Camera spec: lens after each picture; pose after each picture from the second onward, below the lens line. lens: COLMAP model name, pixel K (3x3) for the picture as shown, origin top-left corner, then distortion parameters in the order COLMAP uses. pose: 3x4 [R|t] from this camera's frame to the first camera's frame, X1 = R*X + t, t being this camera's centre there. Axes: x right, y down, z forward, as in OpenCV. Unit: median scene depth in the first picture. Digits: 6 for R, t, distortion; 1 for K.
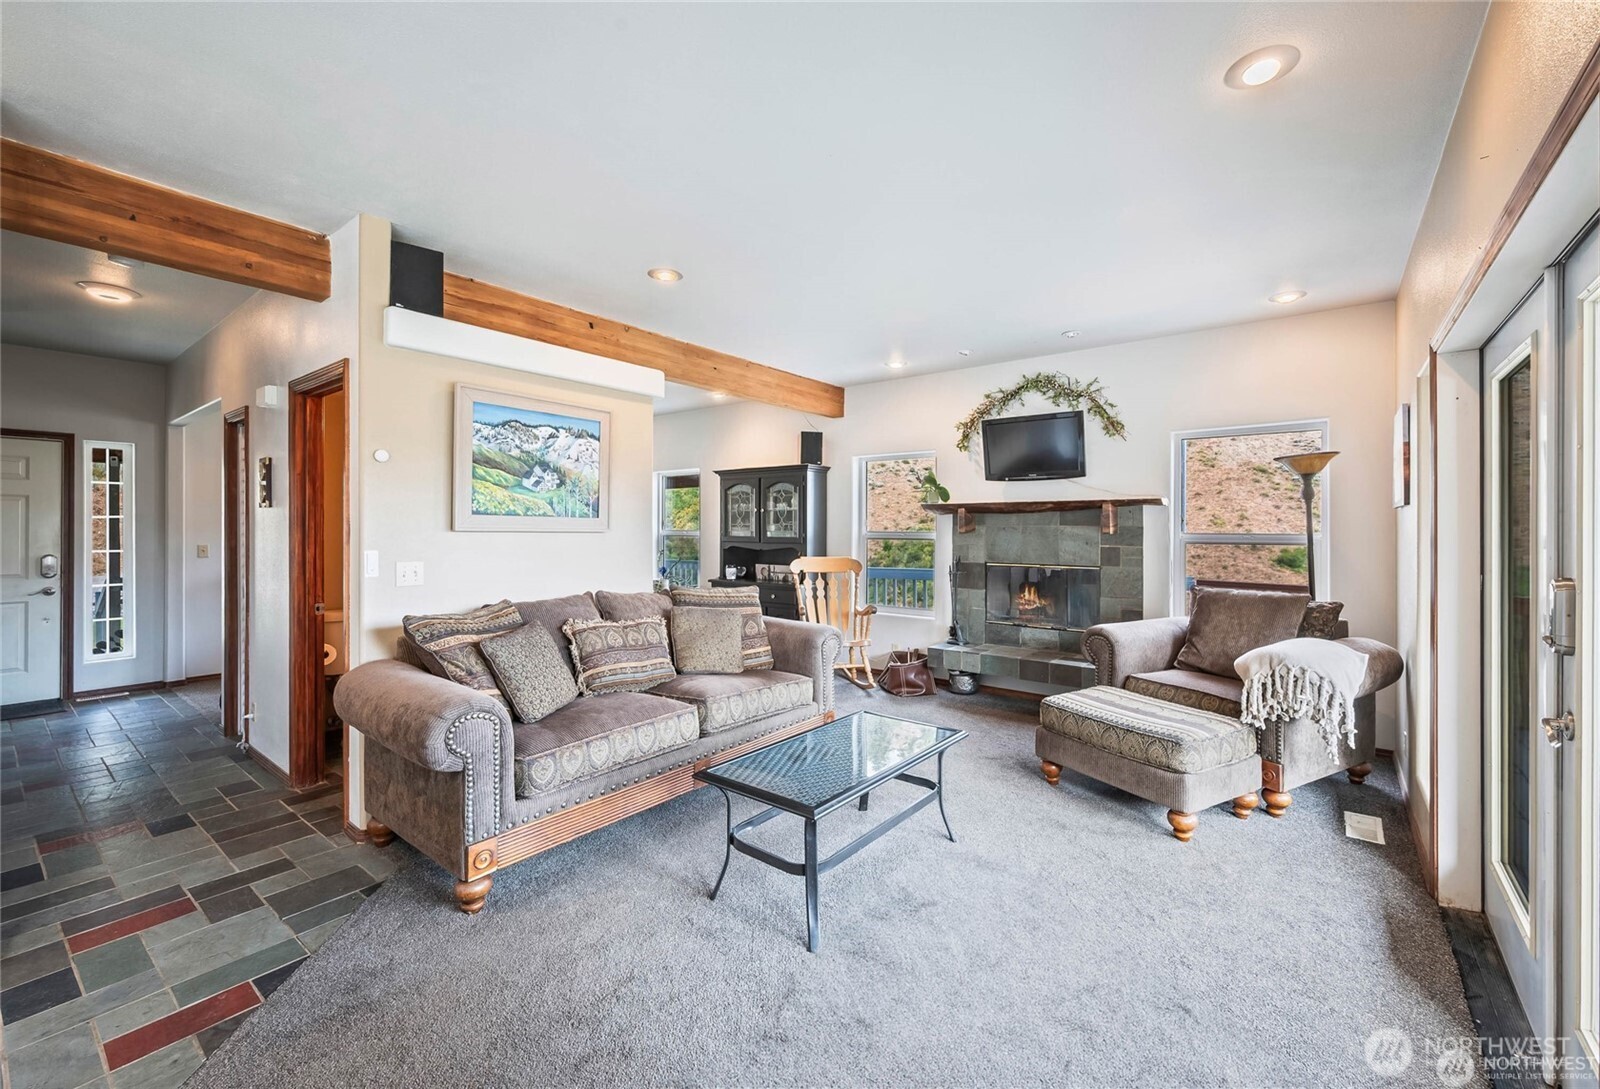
lens RADIAL K [[653.9, 0, 823.4], [0, 653.9, 526.7], [0, 0, 1]] dist [-0.003256, -0.000091]
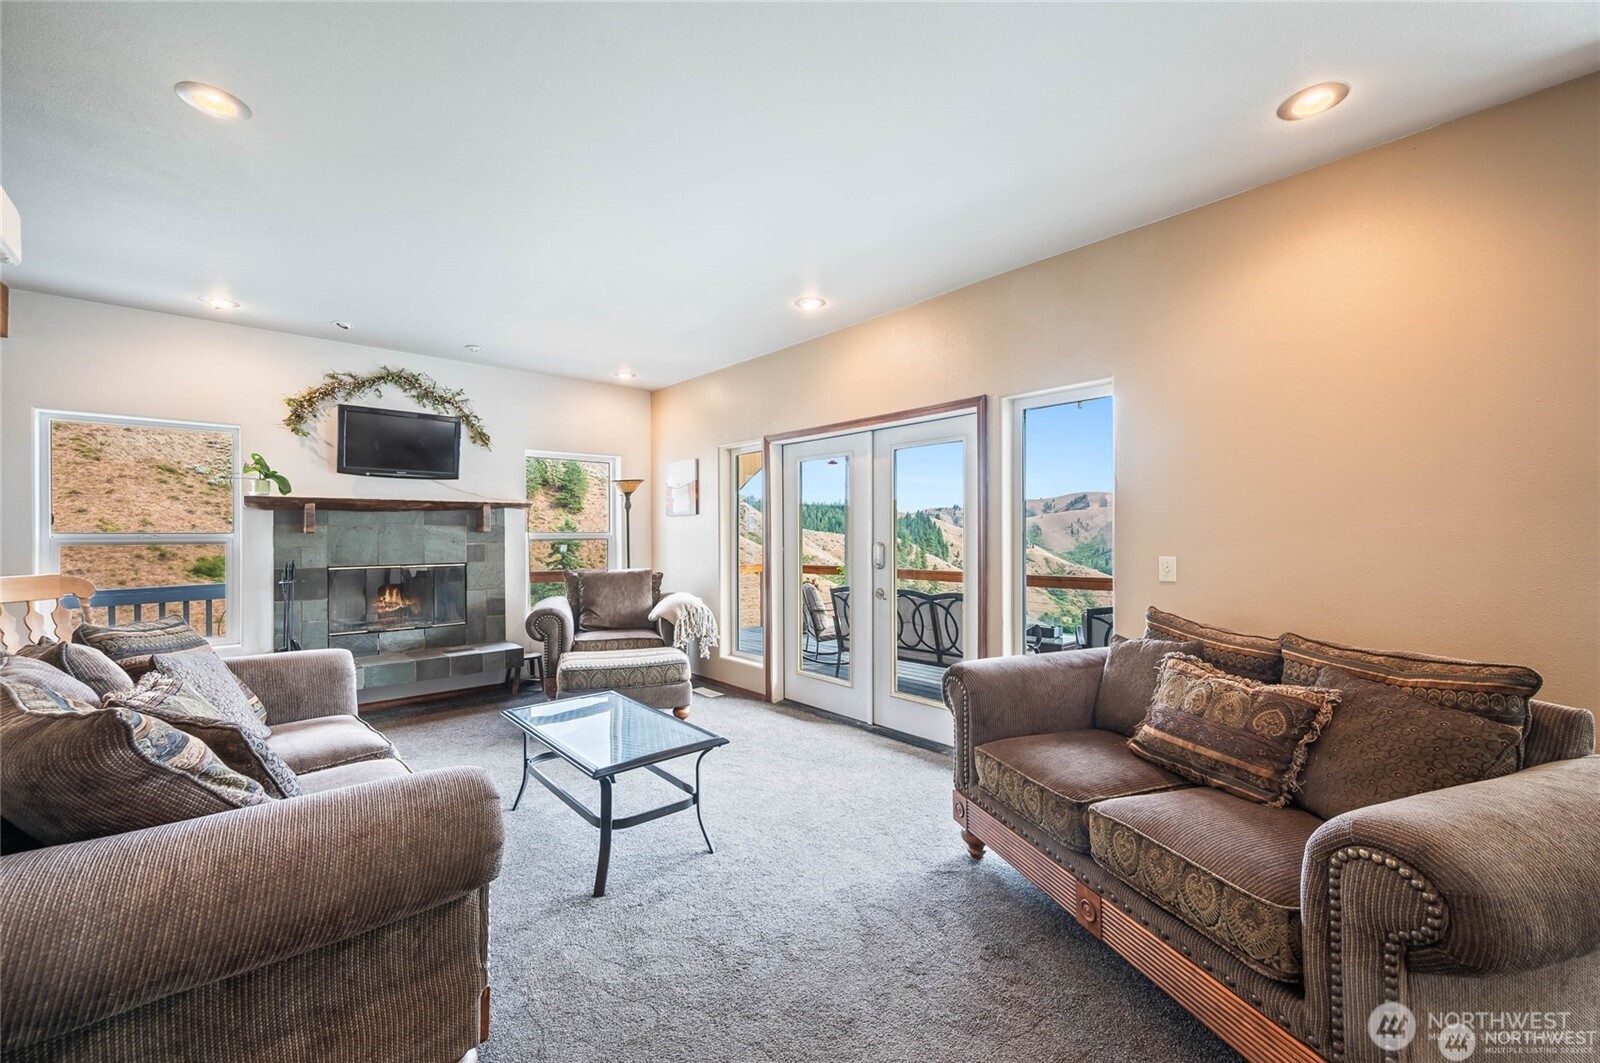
lens RADIAL K [[636.5, 0, 797.8], [0, 636.5, 522.2], [0, 0, 1]] dist [-0.006439, 0.000993]
pose [[0.181149, 0.016776, 0.983313, -0.491511], [0.001419, 0.999849, -0.017319, 0.011651], [-0.983455, 0.004533, 0.181098, 0.246062]]
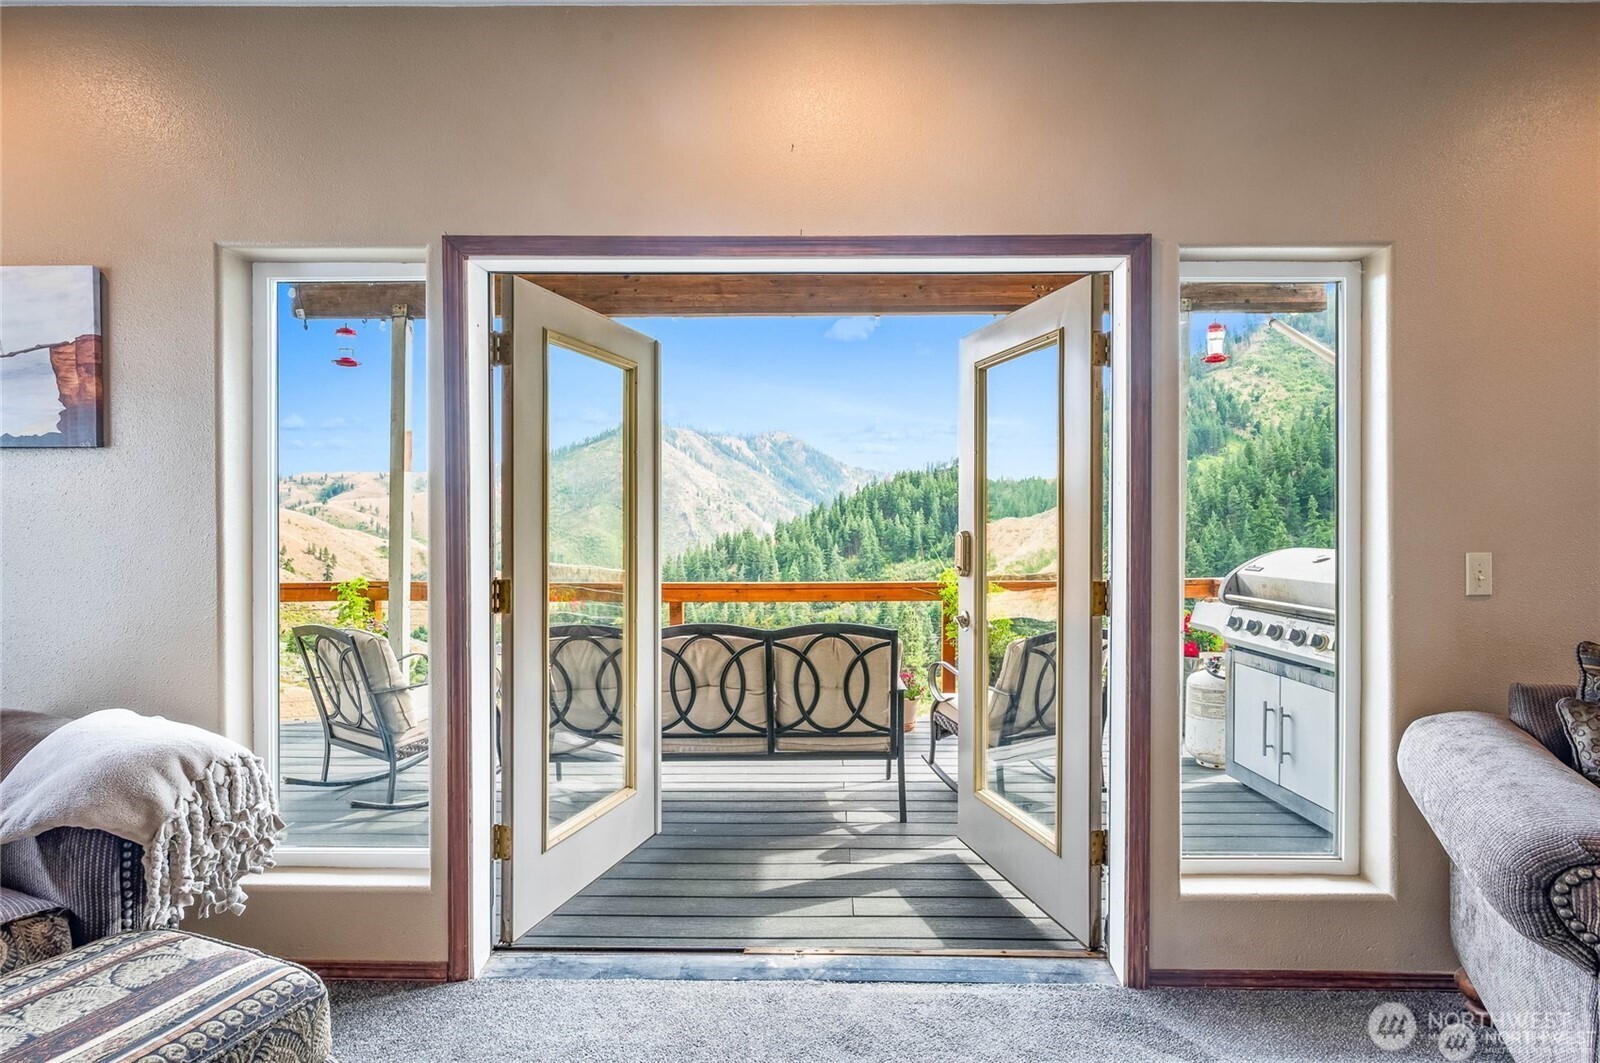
lens RADIAL K [[823.0, 0, 797.7], [0, 823.0, 545.9], [0, 0, 1]] dist [-0.000387, 0.000966]
pose [[-0.589009, -0.037590, 0.807252, -0.035954], [-0.008555, 0.999152, 0.040284, 0.012013], [-0.808081, 0.016822, -0.588831, 0.597565]]
